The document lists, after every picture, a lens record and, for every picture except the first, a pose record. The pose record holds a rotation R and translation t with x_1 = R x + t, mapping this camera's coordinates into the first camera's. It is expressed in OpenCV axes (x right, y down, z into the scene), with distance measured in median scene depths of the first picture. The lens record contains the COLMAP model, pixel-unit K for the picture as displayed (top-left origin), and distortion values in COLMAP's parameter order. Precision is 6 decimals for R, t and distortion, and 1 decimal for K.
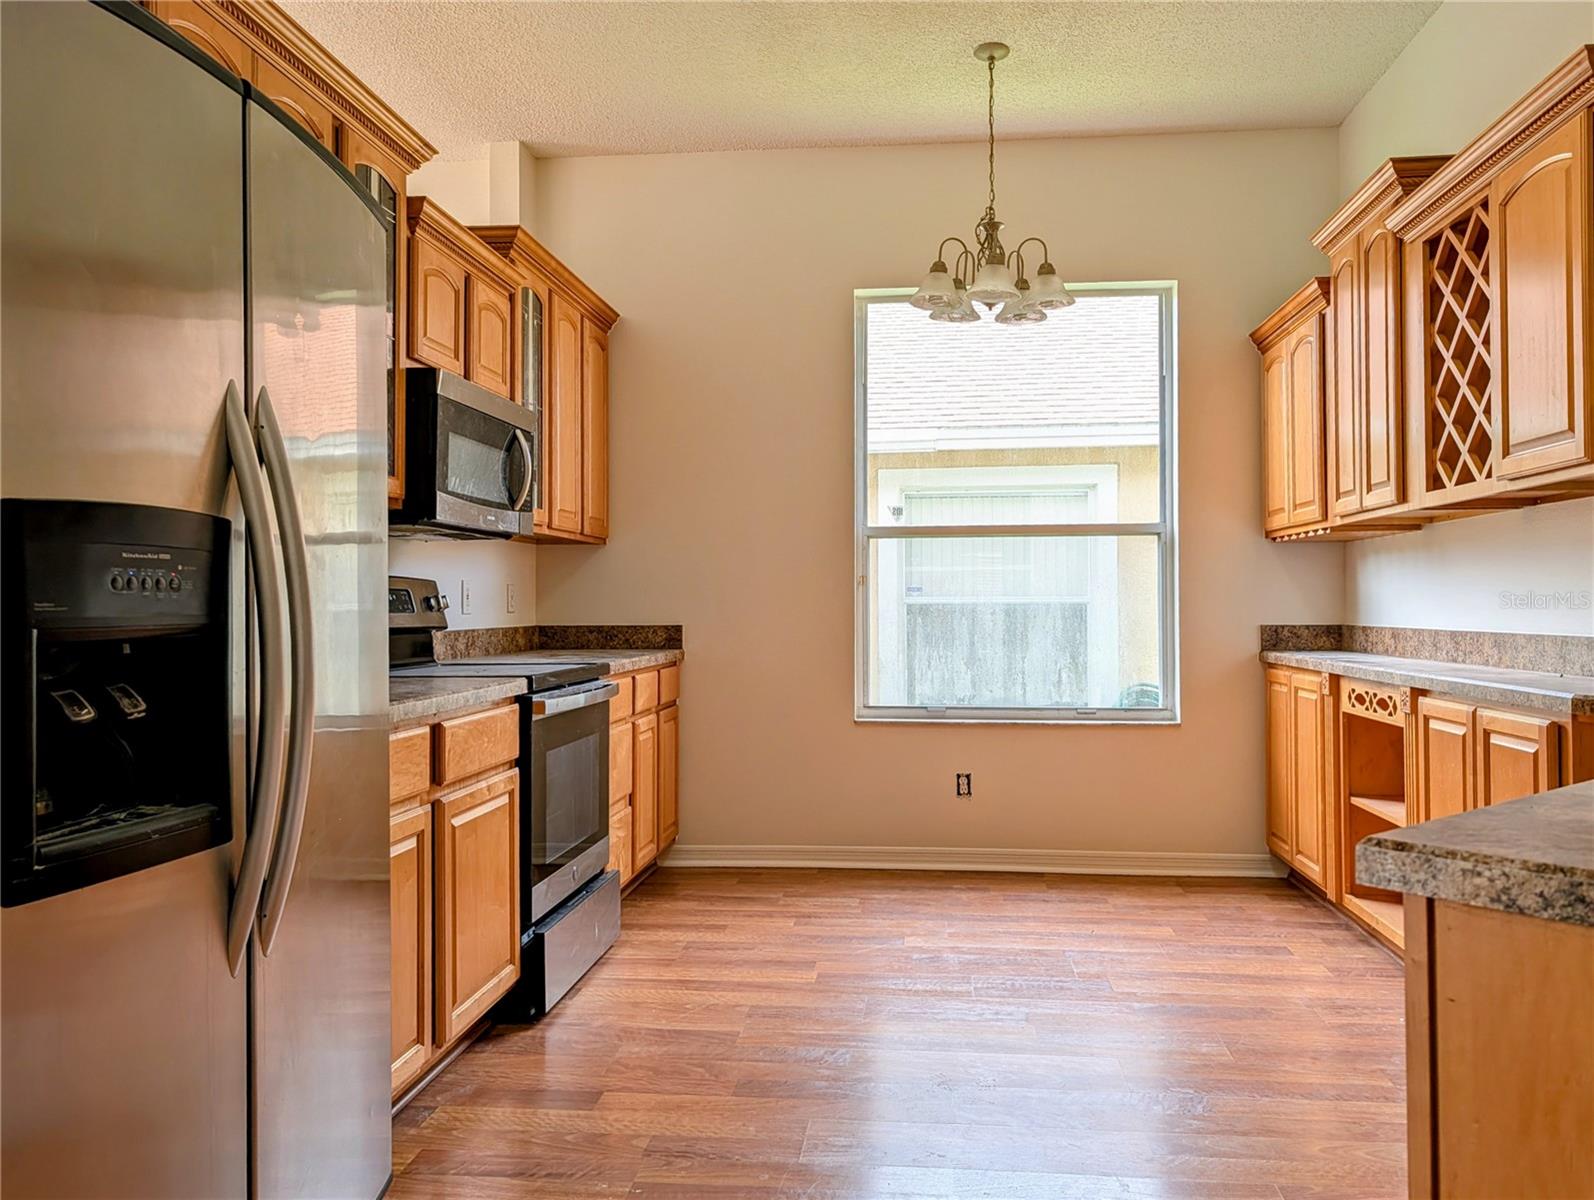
lens RADIAL K [[1171.5, 0, 806.5], [0, 1171.5, 597.5], [0, 0, 1]] dist [0.024226, -0.020488]
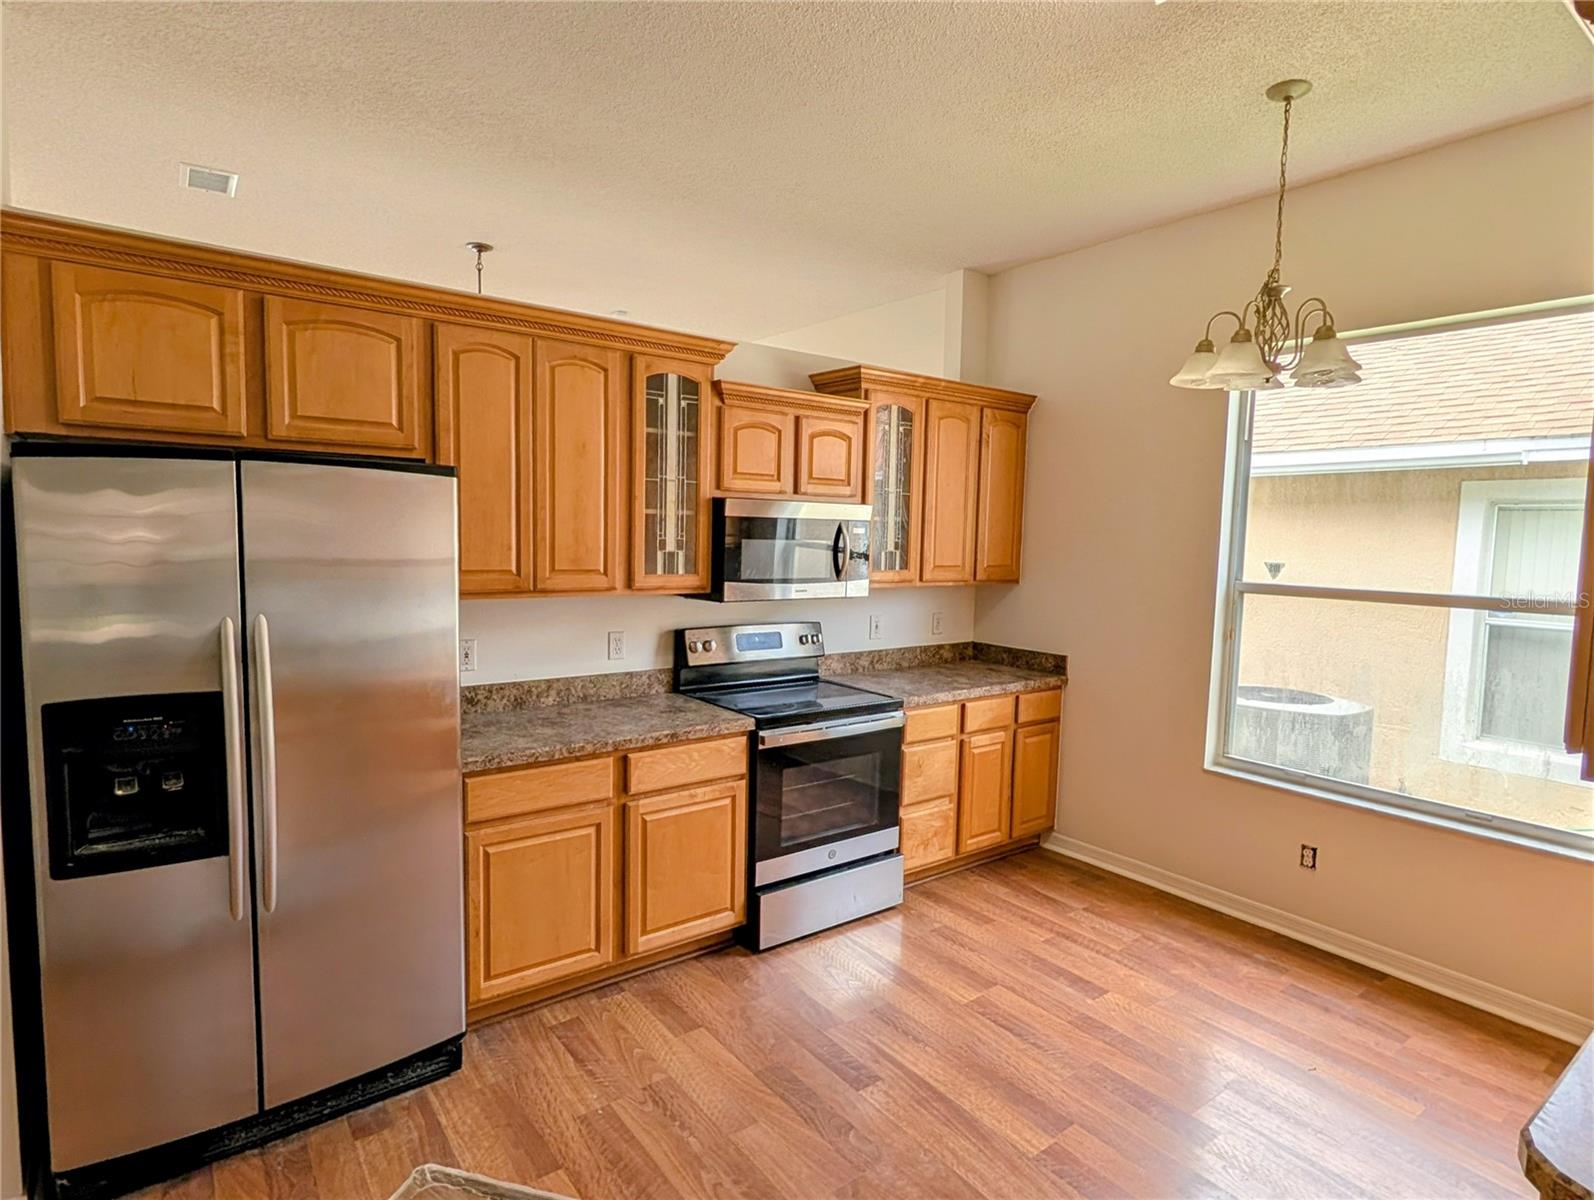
lens RADIAL K [[842.2, 0, 792.7], [0, 842.2, 611.0], [0, 0, 1]] dist [0.002861, 0.000370]
pose [[0.685560, 0.083048, -0.723263, 0.414035], [-0.020269, 0.995265, 0.095067, -0.127036], [0.727733, -0.050514, 0.683997, 0.273314]]
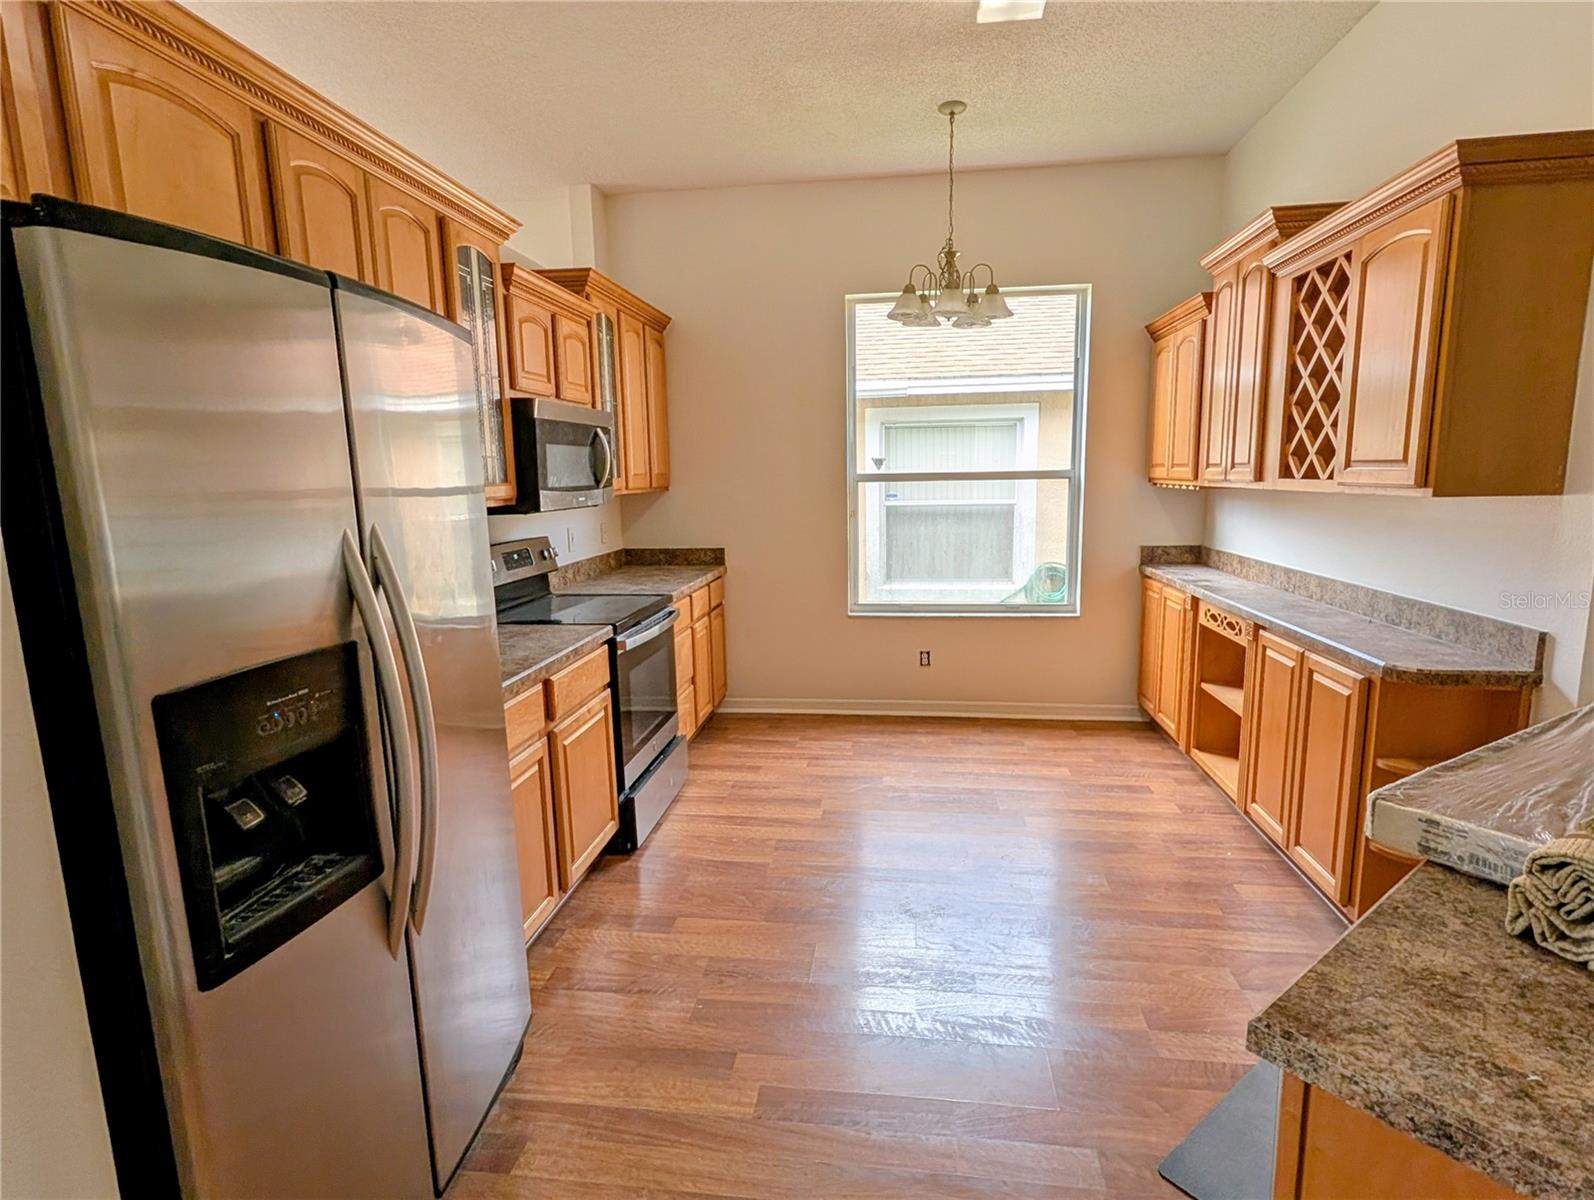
lens RADIAL K [[797.1, 0, 787.8], [0, 797.1, 608.3], [0, 0, 1]] dist [0.002071, -0.000513]
pose [[0.999196, -0.012835, -0.037985, 0.006390], [0.019191, 0.984909, 0.172005, -0.088897], [0.035204, -0.172596, 0.984363, 0.059114]]
